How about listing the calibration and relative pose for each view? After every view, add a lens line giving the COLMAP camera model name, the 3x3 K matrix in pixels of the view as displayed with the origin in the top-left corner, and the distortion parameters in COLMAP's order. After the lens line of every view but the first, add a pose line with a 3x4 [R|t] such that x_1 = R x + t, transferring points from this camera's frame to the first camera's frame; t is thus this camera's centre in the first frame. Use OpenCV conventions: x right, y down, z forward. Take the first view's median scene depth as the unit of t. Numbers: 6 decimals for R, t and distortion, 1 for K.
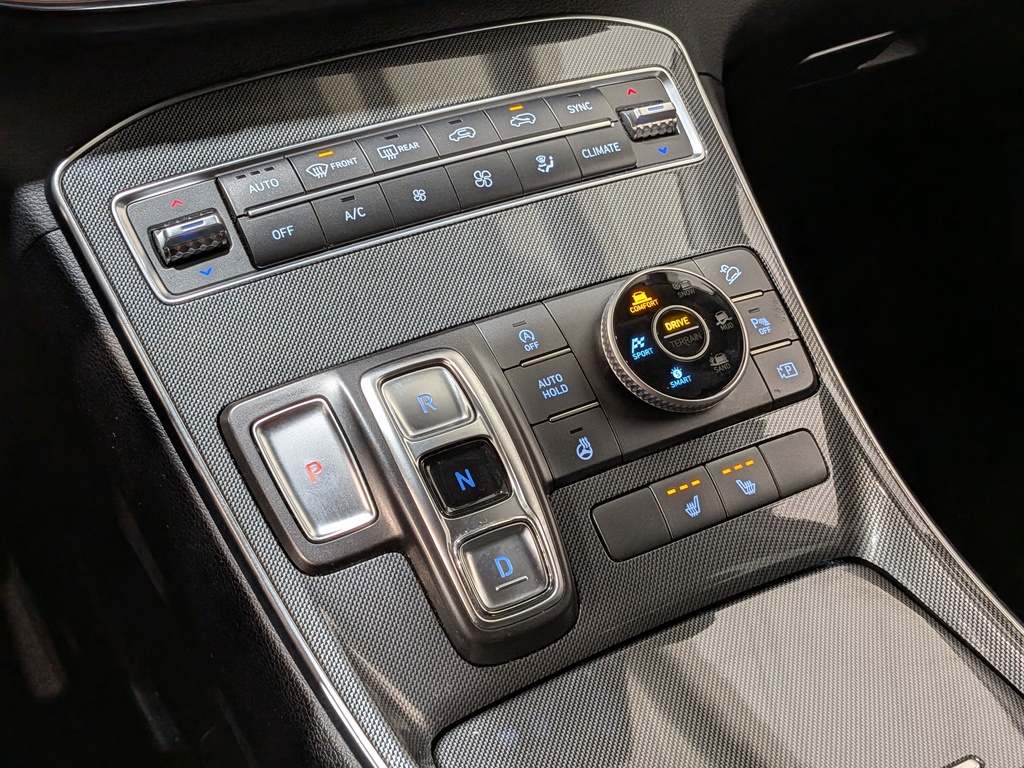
lens RADIAL K [[1545.0, 0, 510.8], [0, 1545.0, 386.2], [0, 0, 1]] dist [0.059795, 0.000000]
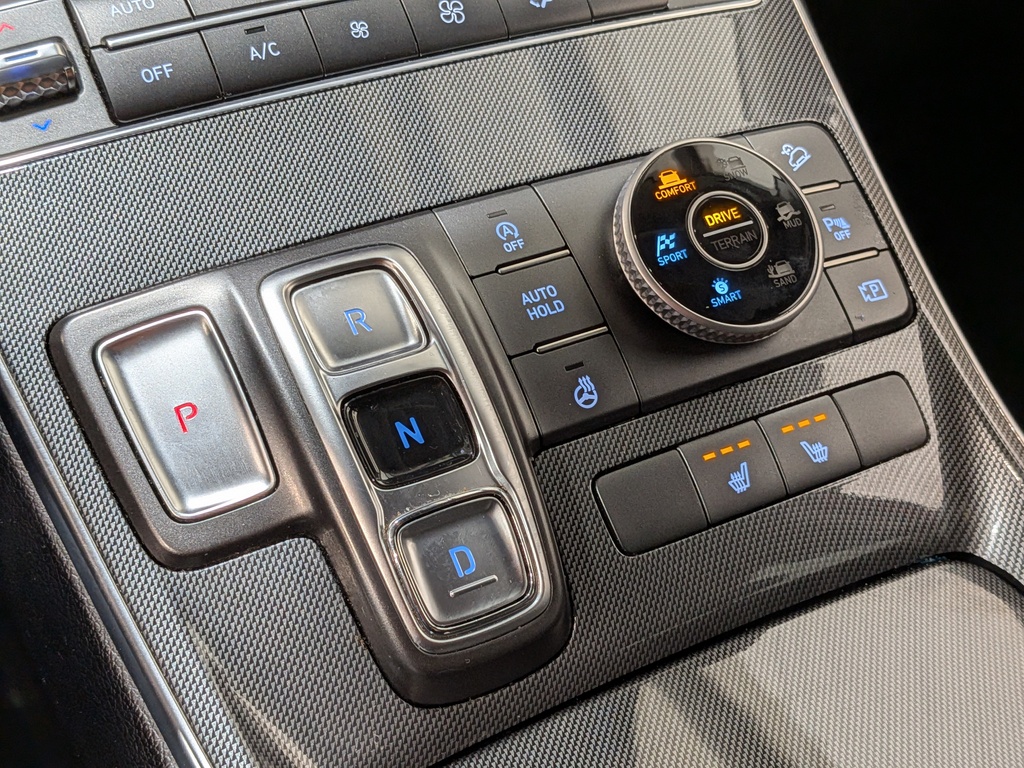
lens RADIAL K [[1545.0, 0, 506.9], [0, 1545.0, 381.2], [0, 0, 1]] dist [0.059795, 0.000000]
pose [[0.999705, 0.017907, -0.016400, 0.023397], [-0.017575, 0.999642, 0.020171, 0.021984], [0.016755, -0.019877, 0.999662, 0.302260]]
